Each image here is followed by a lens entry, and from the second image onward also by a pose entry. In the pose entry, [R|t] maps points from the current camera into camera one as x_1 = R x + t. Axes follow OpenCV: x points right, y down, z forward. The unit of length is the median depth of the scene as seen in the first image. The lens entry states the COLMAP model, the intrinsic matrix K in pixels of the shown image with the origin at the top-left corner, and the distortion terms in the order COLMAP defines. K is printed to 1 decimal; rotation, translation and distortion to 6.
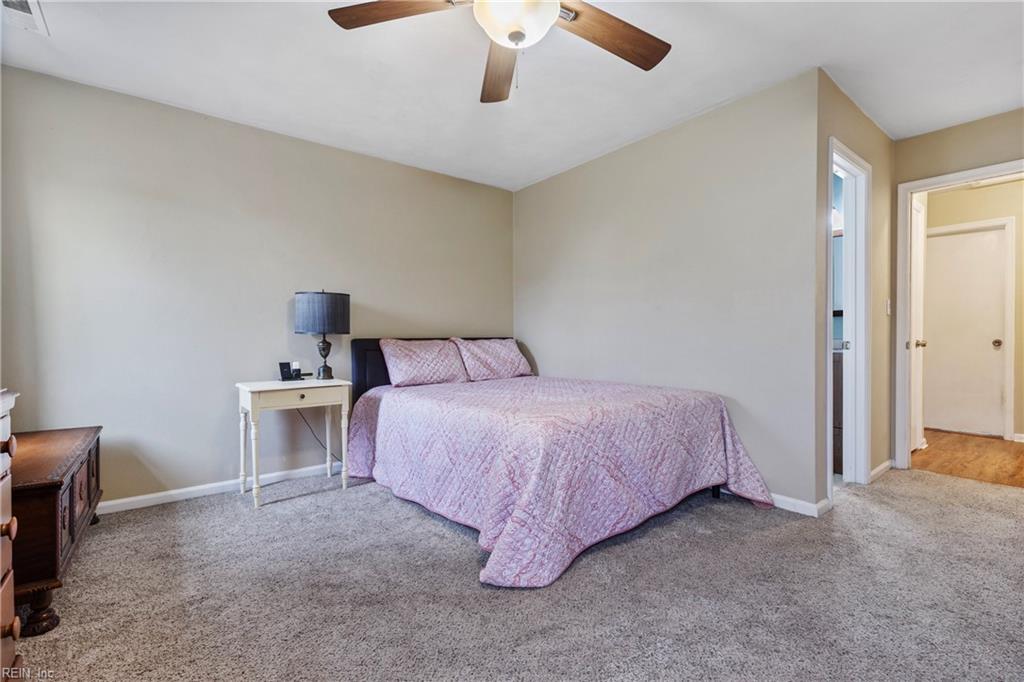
lens RADIAL K [[460.6, 0, 512.4], [0, 460.6, 343.1], [0, 0, 1]] dist [0.004305, -0.000783]
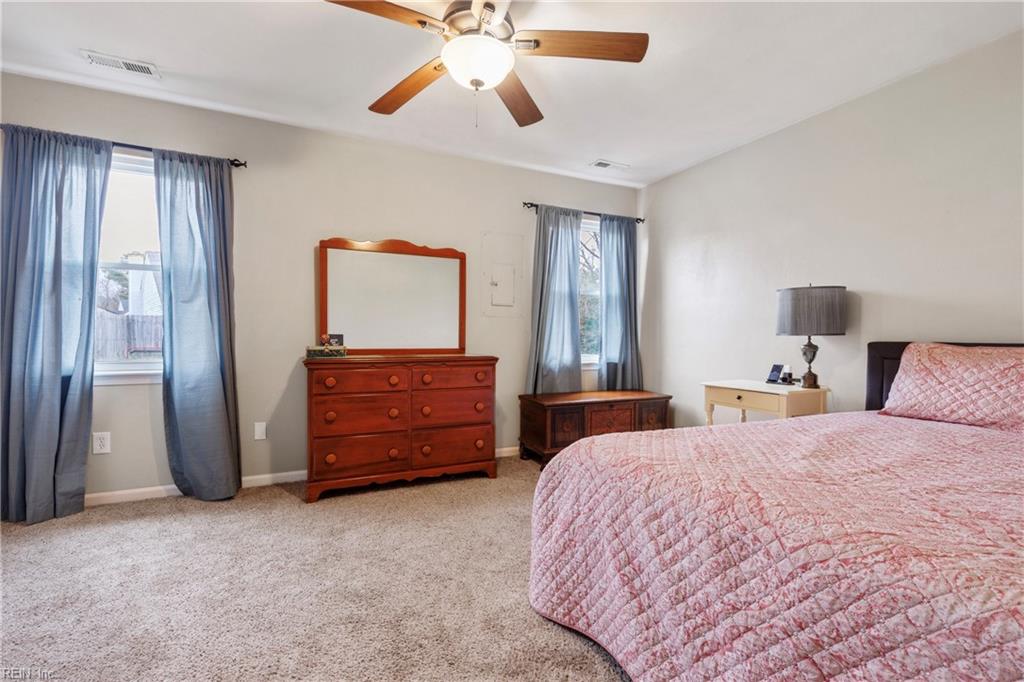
lens RADIAL K [[460.6, 0, 518.5], [0, 460.6, 346.8], [0, 0, 1]] dist [0.004305, -0.000783]
pose [[-0.208879, 0.025376, -0.977612, 0.548250], [-0.018086, 0.999392, 0.029806, -0.014052], [0.977774, 0.023907, -0.208293, 0.651442]]
